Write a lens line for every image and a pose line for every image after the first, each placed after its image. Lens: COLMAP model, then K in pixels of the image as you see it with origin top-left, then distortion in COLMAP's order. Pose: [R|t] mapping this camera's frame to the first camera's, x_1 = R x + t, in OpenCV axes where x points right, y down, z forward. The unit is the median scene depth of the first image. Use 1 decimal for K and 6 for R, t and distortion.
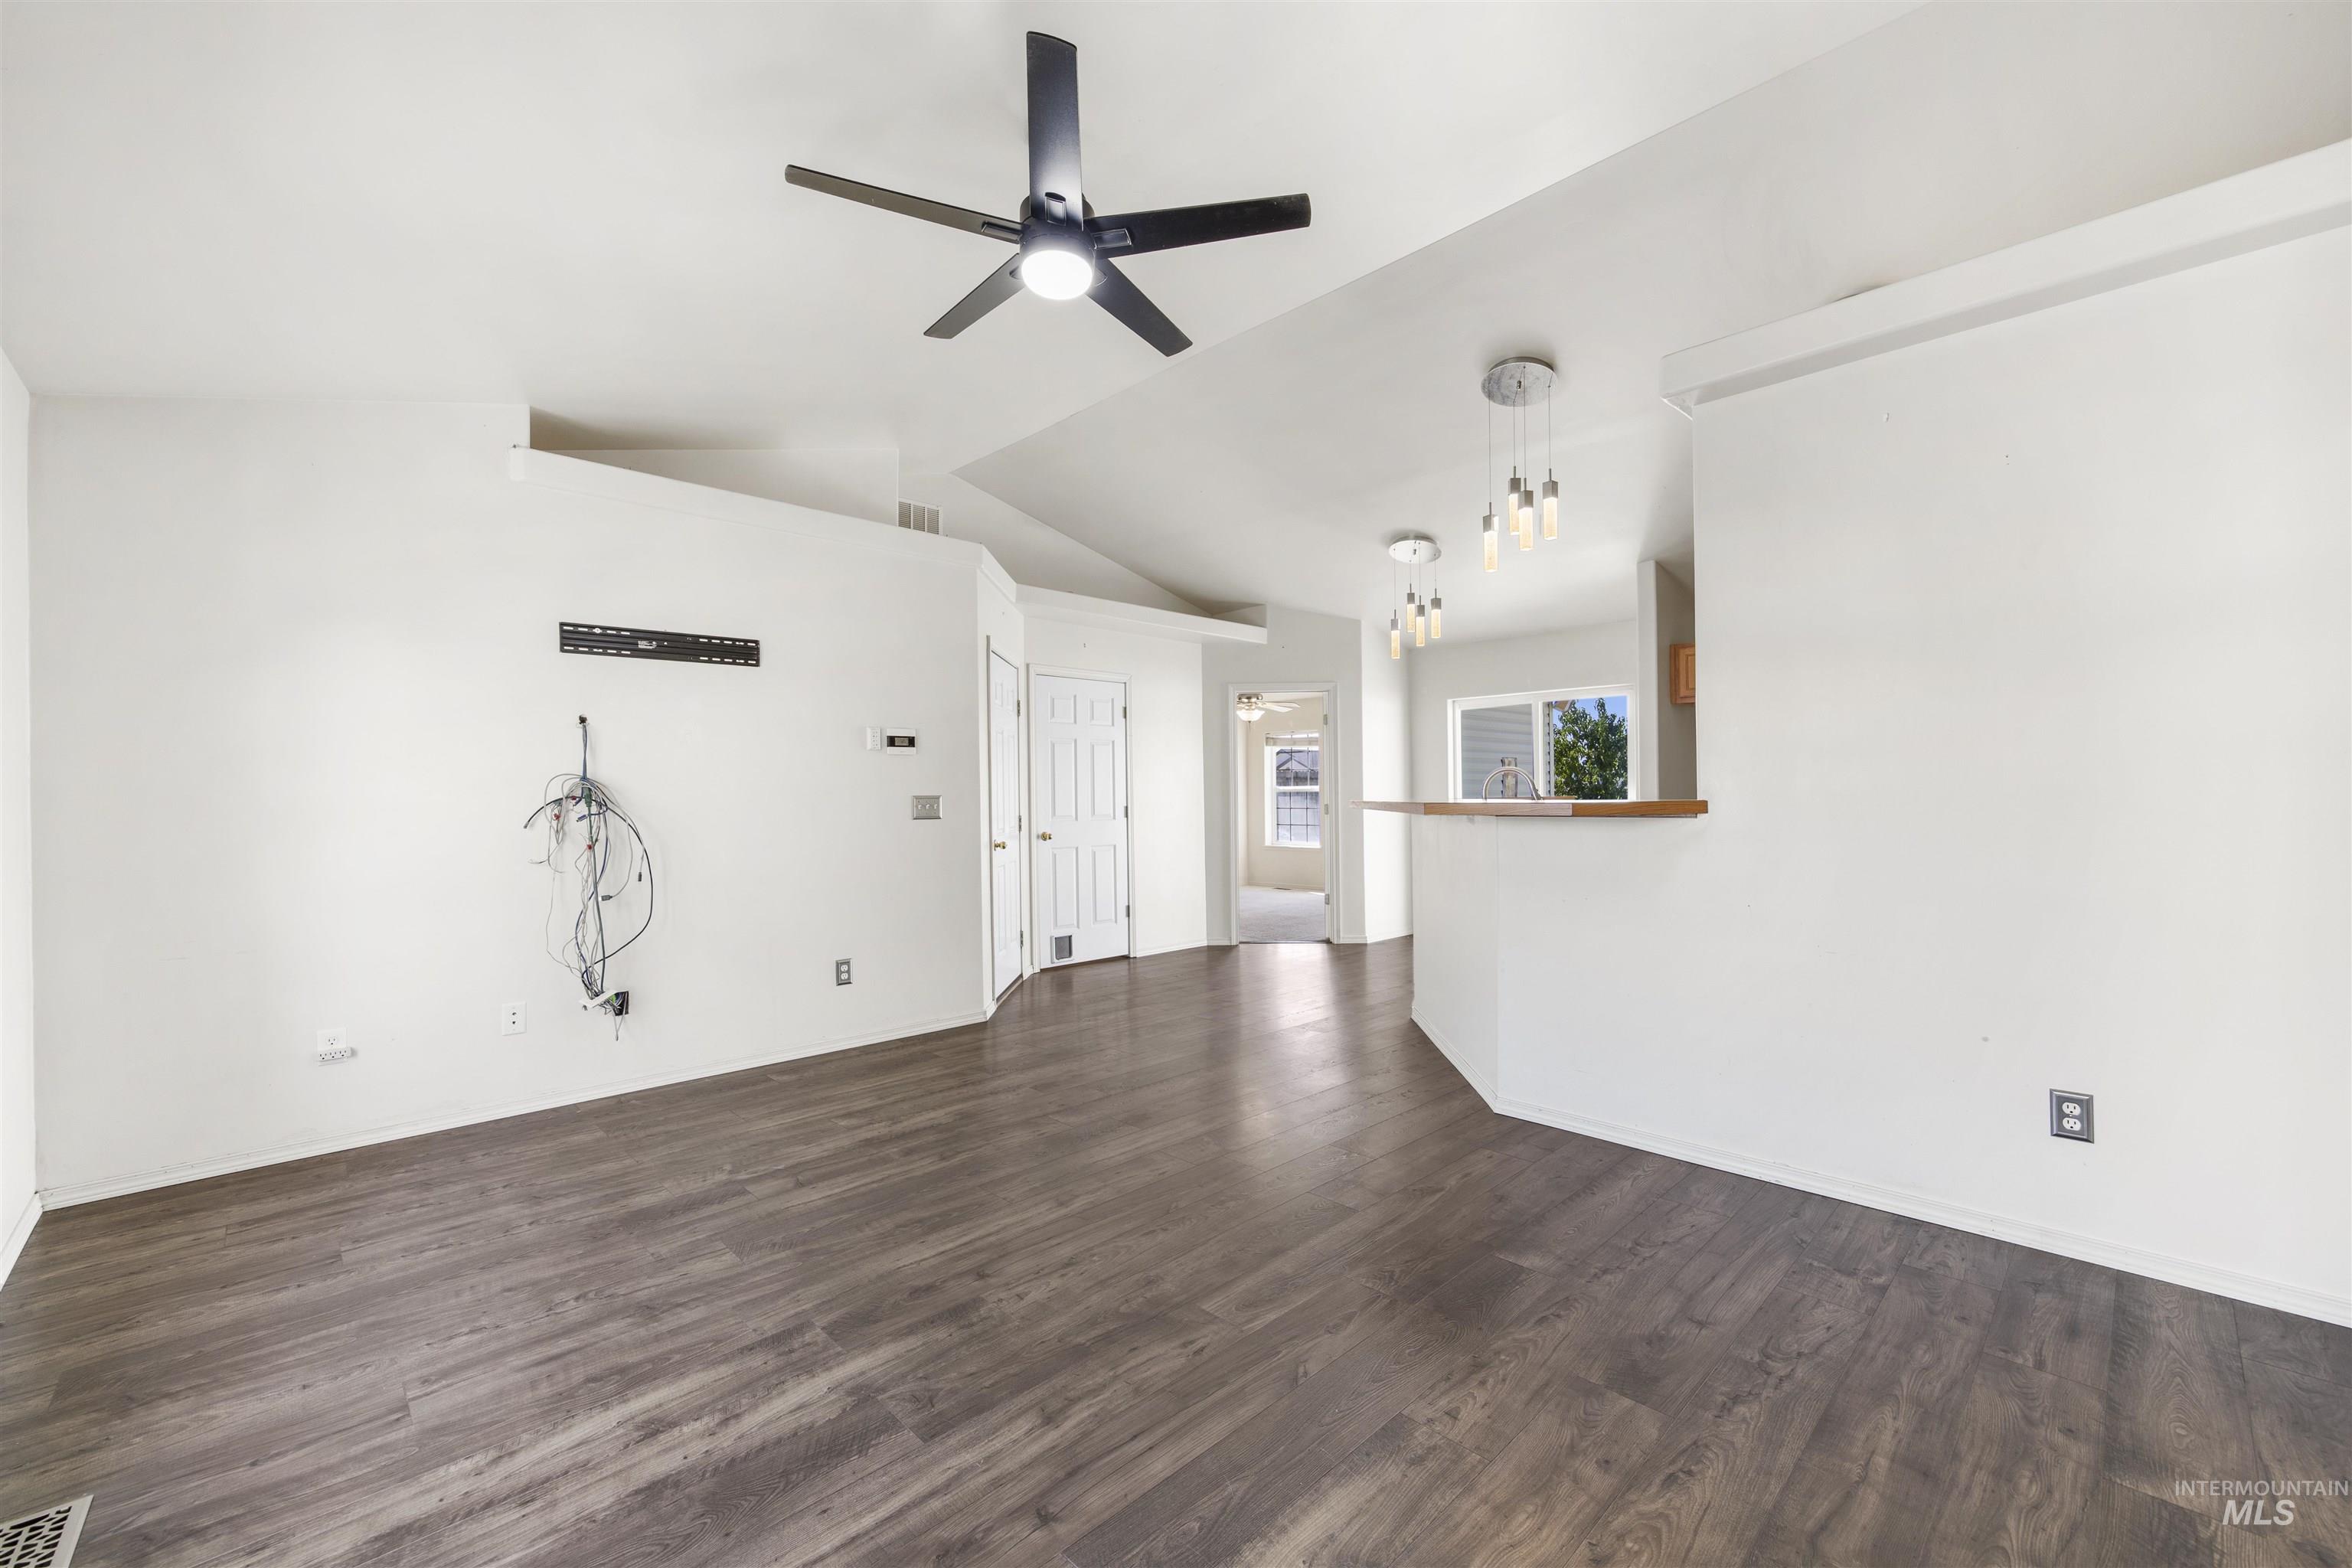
lens RADIAL K [[967.9, 0, 1174.9], [0, 967.9, 794.4], [0, 0, 1]] dist [-0.000881, 0.000720]
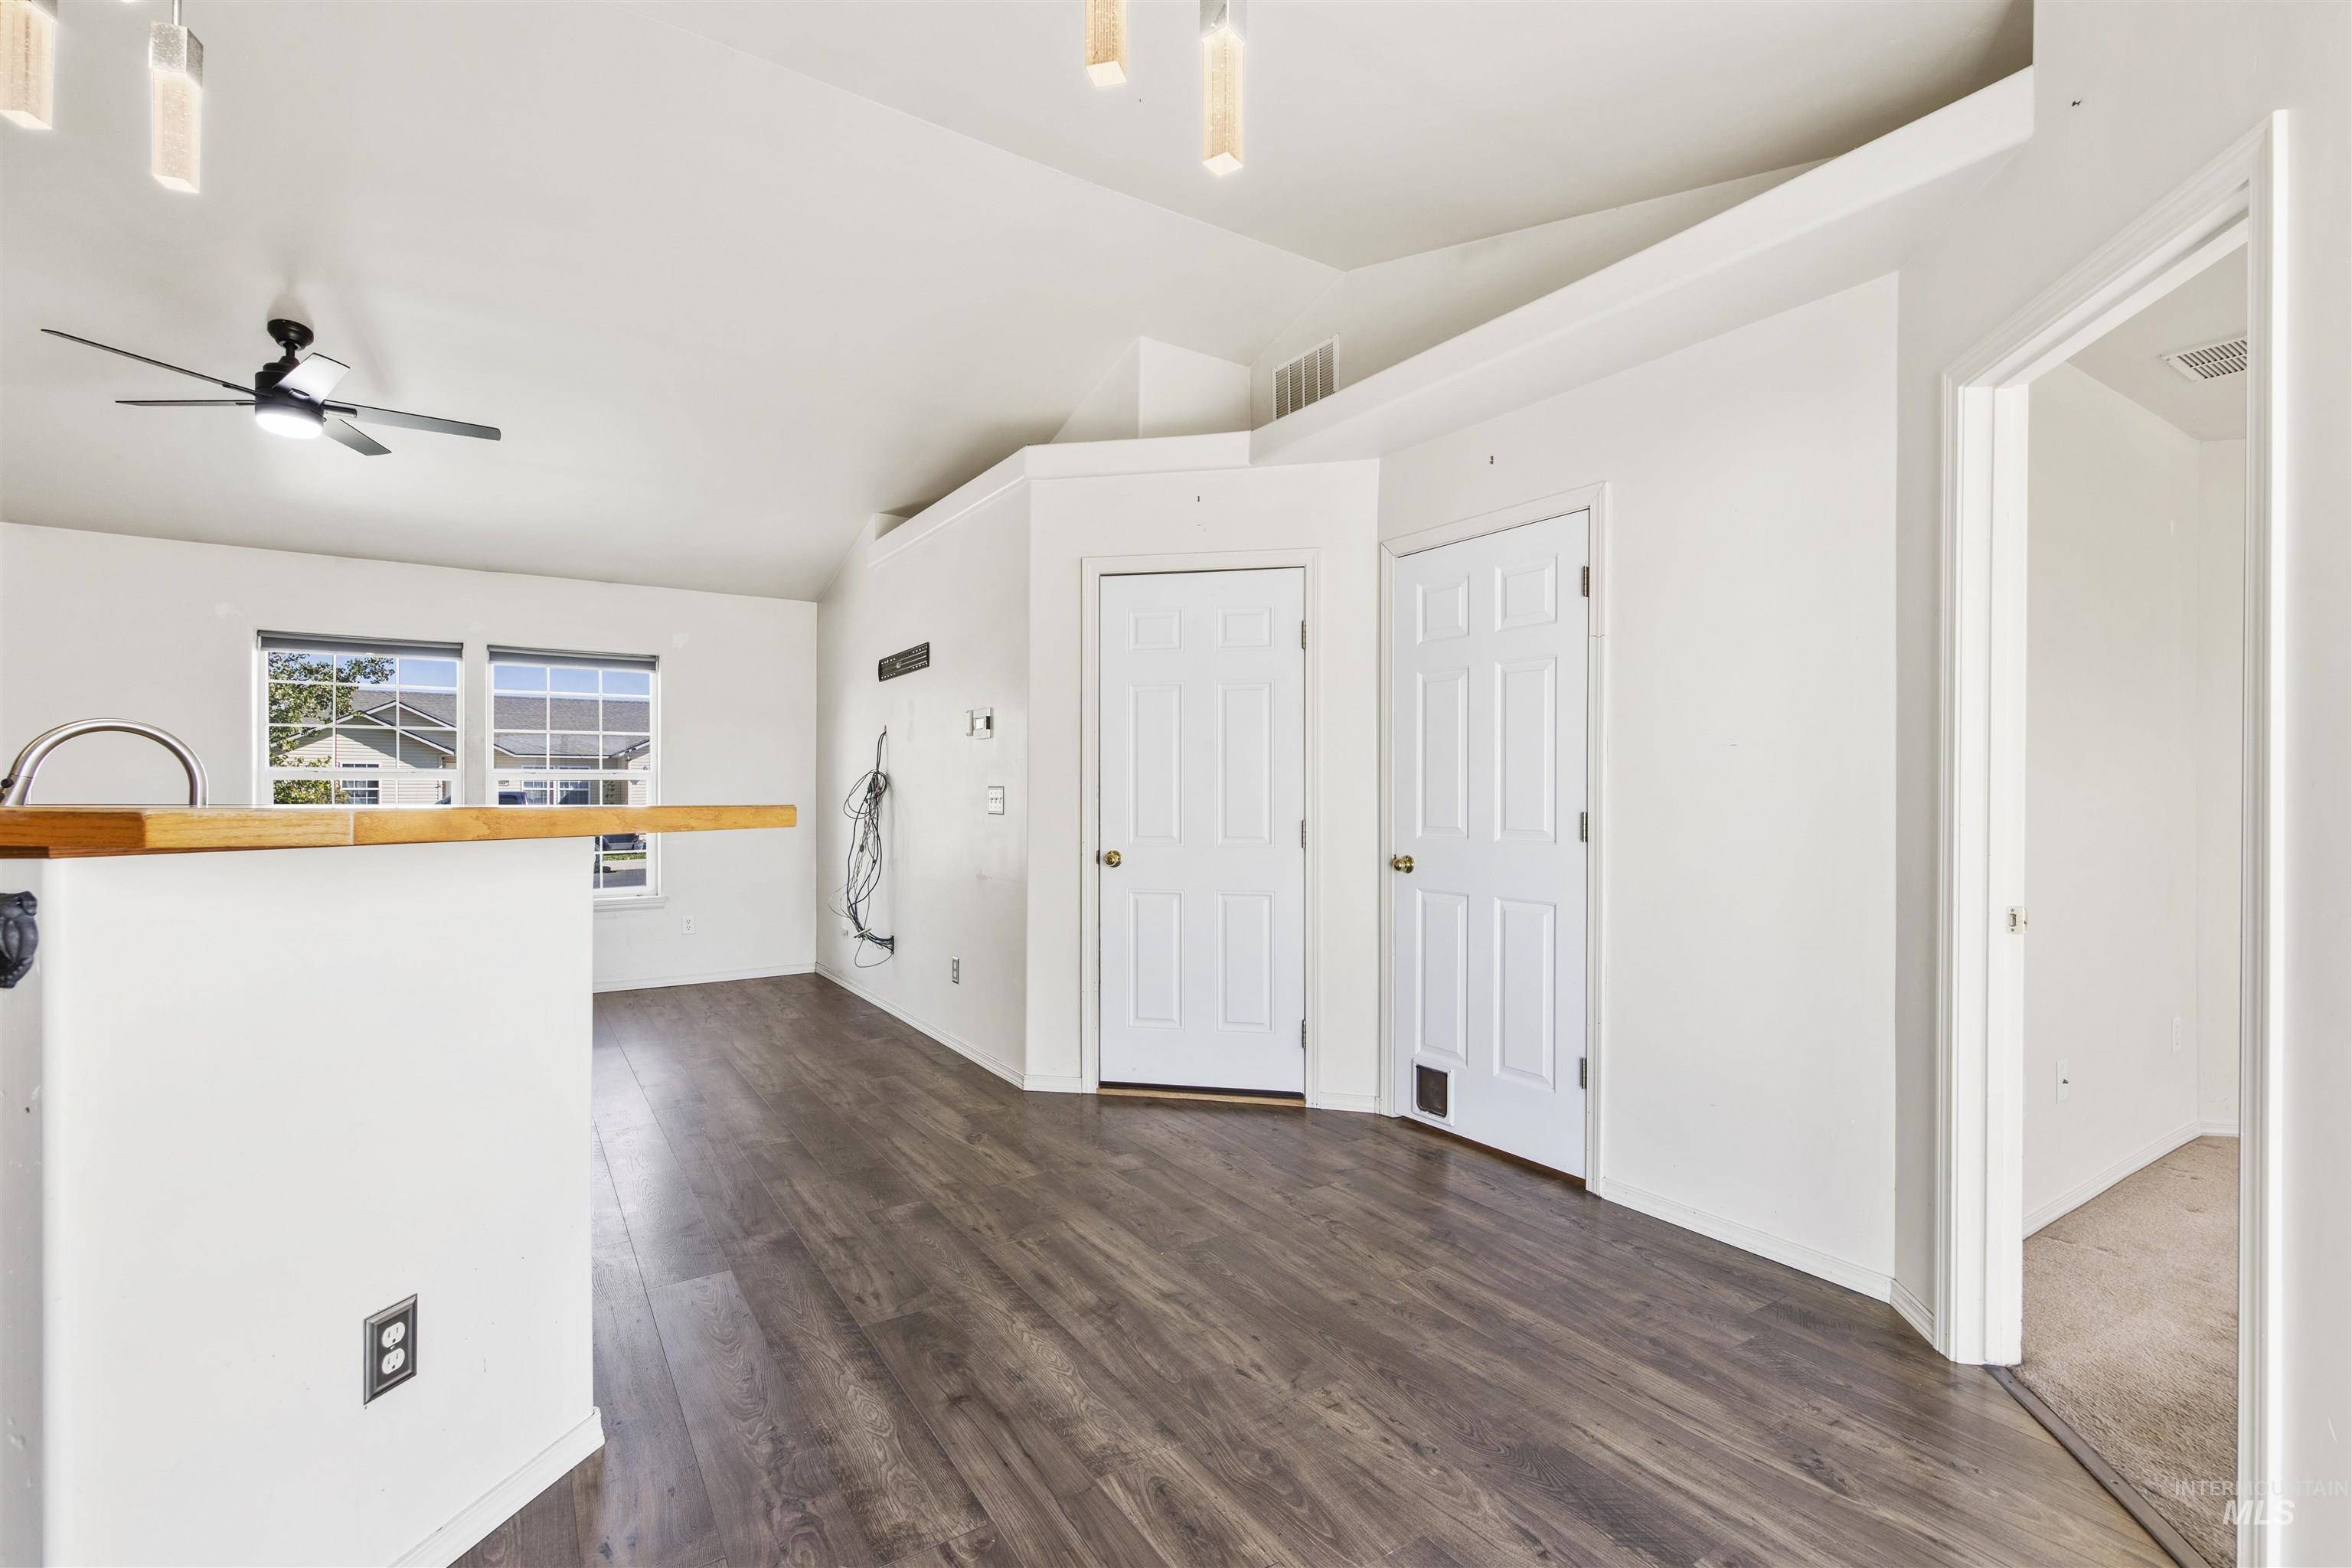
lens RADIAL K [[1051.1, 0, 1183.5], [0, 1051.1, 790.6], [0, 0, 1]] dist [-0.000244, -0.000202]
pose [[-0.188278, 0.011933, -0.982043, 0.841434], [0.003796, 0.999928, 0.011422, -0.006603], [0.982108, -0.001577, -0.188310, 1.873856]]
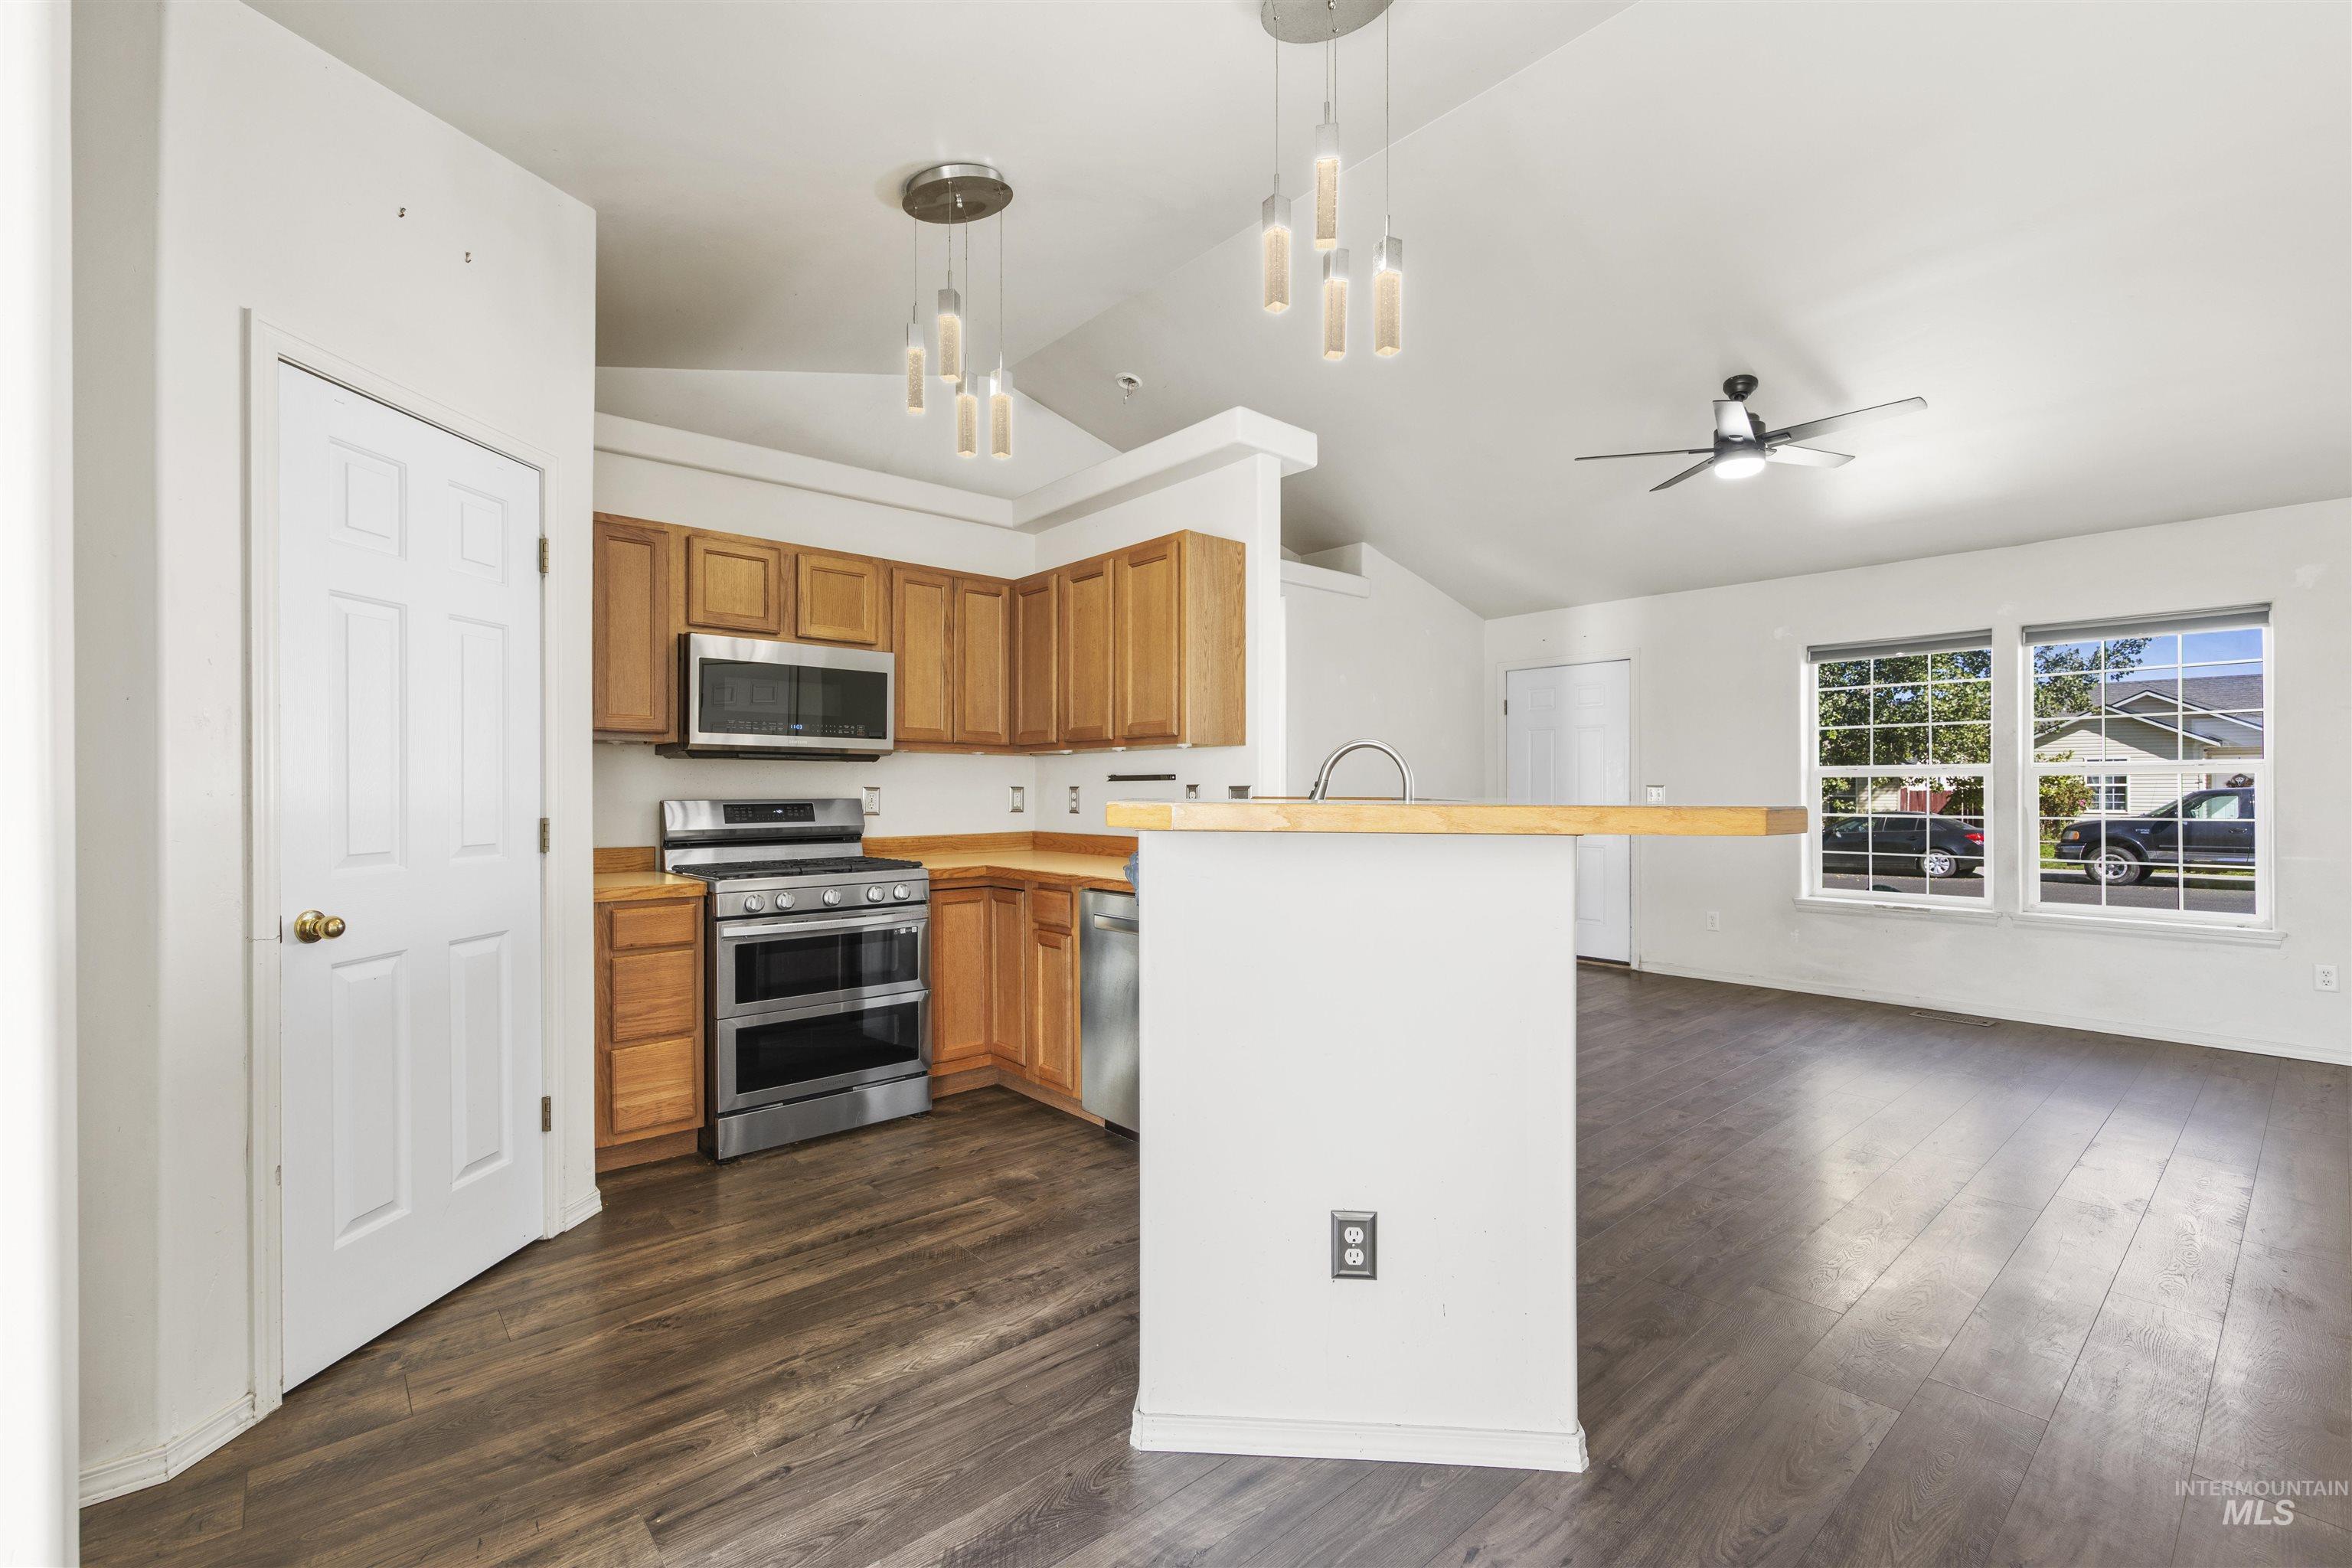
lens RADIAL K [[1009.2, 0, 1192.4], [0, 1009.2, 792.3], [0, 0, 1]] dist [0.002196, 0.000229]
pose [[-0.998793, 0.014562, 0.046913, 0.524819], [0.014628, 0.999892, 0.001071, -0.002882], [-0.046892, 0.001756, -0.998898, 1.985972]]
